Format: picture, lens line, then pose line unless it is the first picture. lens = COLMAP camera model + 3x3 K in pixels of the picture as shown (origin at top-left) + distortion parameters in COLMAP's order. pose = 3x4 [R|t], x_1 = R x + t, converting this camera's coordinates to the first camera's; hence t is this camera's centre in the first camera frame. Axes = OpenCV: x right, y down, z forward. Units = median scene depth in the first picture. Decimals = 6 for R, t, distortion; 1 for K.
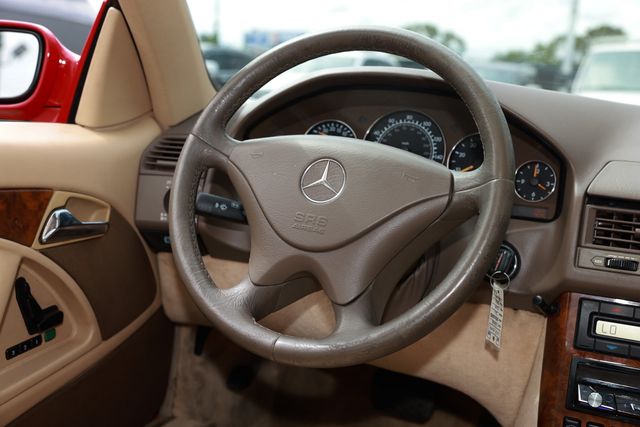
lens RADIAL K [[739.6, 0, 318.2], [0, 739.6, 209.8], [0, 0, 1]] dist [-0.006608, 0.000000]
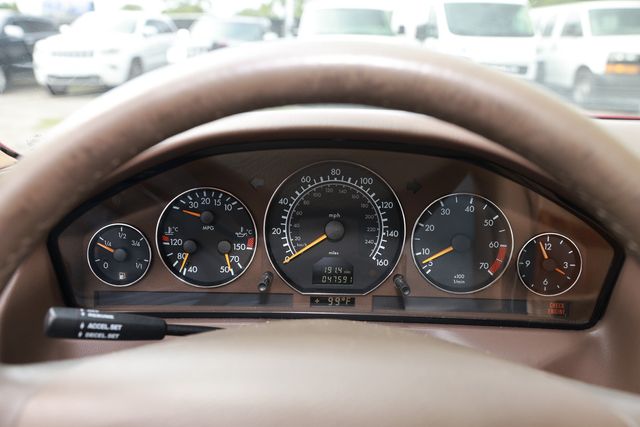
lens RADIAL K [[502.1, 0, 314.5], [0, 502.1, 223.9], [0, 0, 1]] dist [-0.105536, 0.074727]
pose [[0.927738, -0.176518, 0.328850, -0.040047], [0.108202, 0.970455, 0.215661, -0.195639], [-0.357203, -0.164495, 0.919428, 0.696048]]
